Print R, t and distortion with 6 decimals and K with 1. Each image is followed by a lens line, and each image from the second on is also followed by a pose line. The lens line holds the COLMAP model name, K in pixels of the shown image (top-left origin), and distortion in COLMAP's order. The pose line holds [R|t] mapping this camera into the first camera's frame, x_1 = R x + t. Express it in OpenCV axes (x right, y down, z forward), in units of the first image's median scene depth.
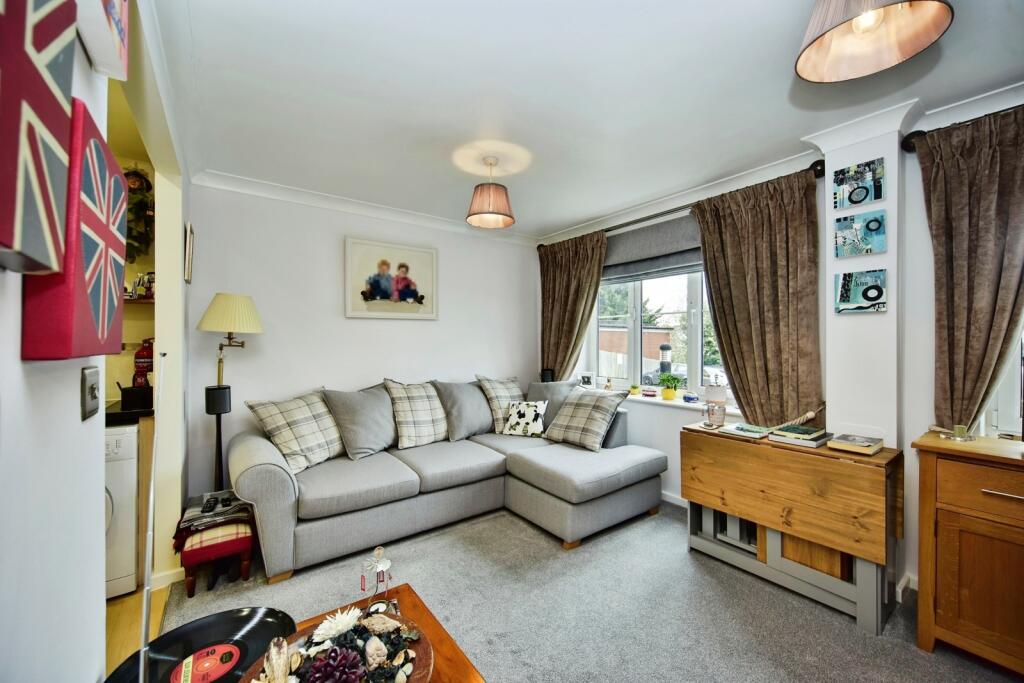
lens RADIAL K [[398.7, 0, 512.0], [0, 398.7, 341.5], [0, 0, 1]] dist [-0.000784, 0.000014]
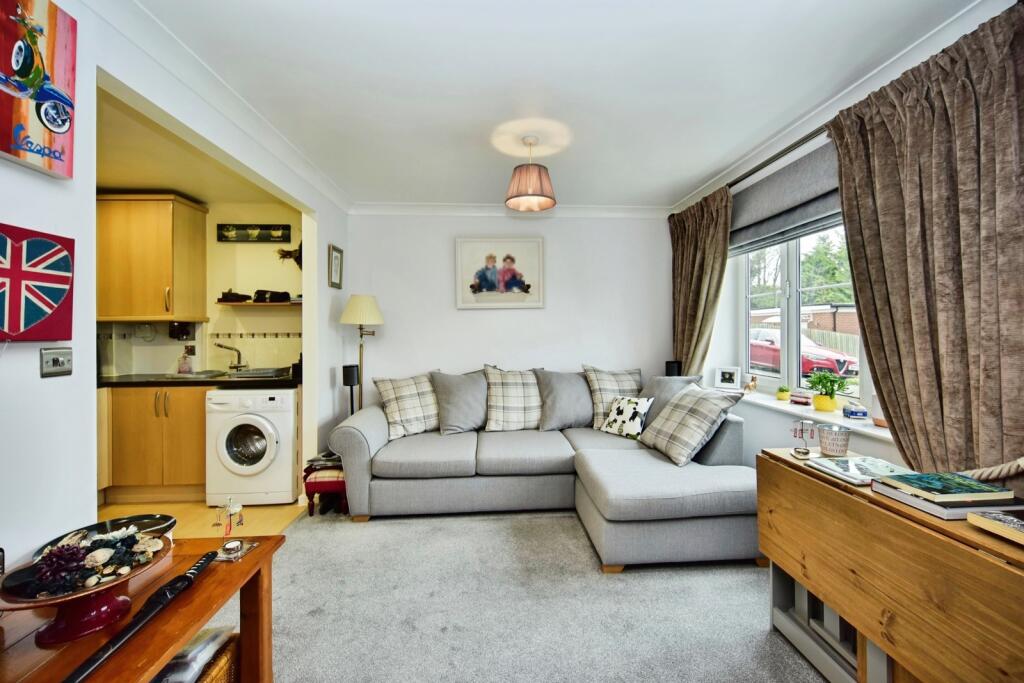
lens RADIAL K [[402.7, 0, 514.5], [0, 402.7, 329.7], [0, 0, 1]] dist [-0.000283, -0.000134]
pose [[0.840149, -0.007856, -0.542298, 0.392036], [0.008527, 0.999963, -0.001276, 0.001173], [0.542288, -0.003552, 0.840185, 0.149191]]
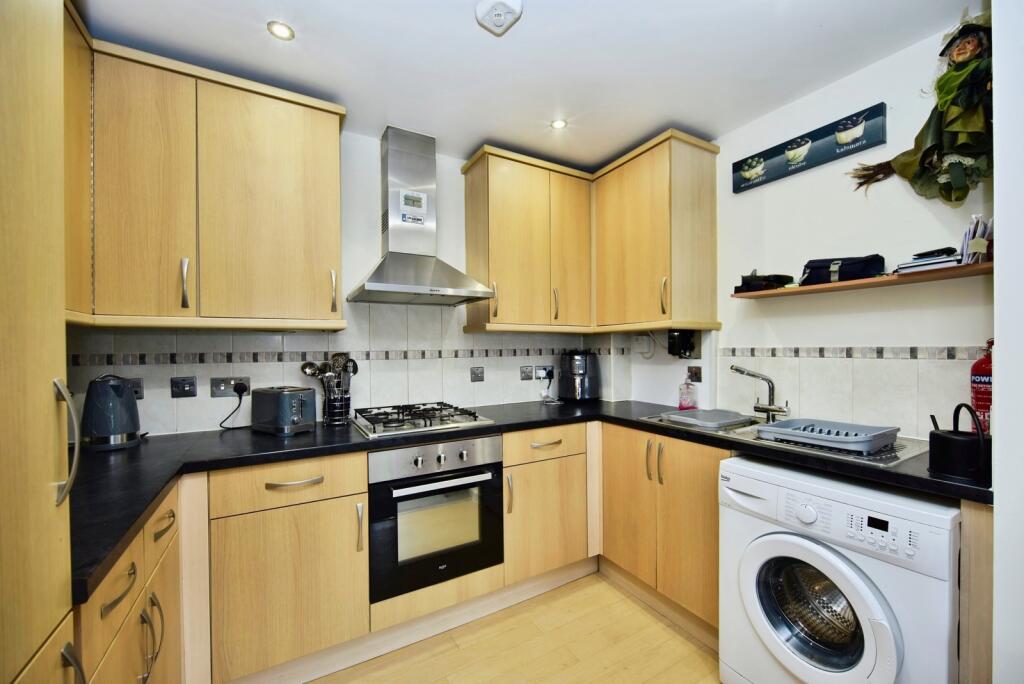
lens RADIAL K [[407.1, 0, 515.0], [0, 407.1, 348.6], [0, 0, 1]] dist [-0.000613, 0.000134]
pose [[-0.103804, -0.001983, -0.994596, -0.285875], [0.006638, 0.999974, -0.002686, 0.003274], [0.994576, -0.006881, -0.103788, 0.381044]]
